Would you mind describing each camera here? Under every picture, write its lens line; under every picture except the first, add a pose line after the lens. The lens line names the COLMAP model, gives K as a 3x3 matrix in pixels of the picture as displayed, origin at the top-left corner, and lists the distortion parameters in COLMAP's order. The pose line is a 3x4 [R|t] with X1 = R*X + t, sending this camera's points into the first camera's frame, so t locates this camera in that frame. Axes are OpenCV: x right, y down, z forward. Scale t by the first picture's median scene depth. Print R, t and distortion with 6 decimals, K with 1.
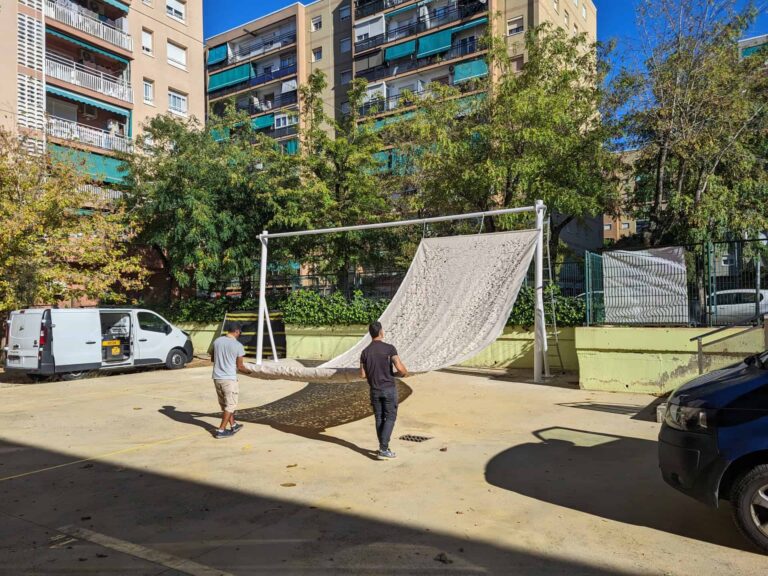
lens RADIAL K [[576.3, 0, 384.9], [0, 576.3, 295.4], [0, 0, 1]] dist [0.071229, -0.047093]
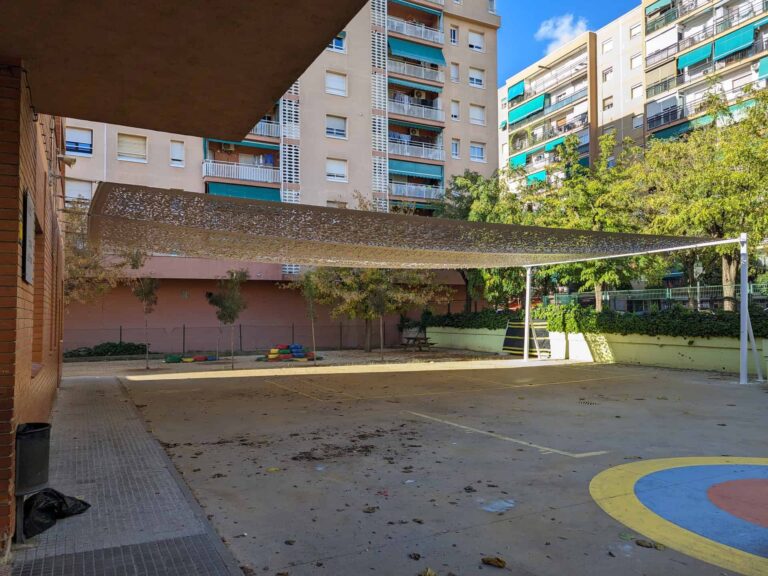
lens RADIAL K [[576.3, 0, 377.8], [0, 576.3, 287.9], [0, 0, 1]] dist [0.071229, -0.047093]
pose [[0.858794, -0.019483, -0.511951, 0.116008], [0.008232, 0.999672, -0.024236, -0.013420], [0.512255, 0.016600, 0.858673, -0.215852]]
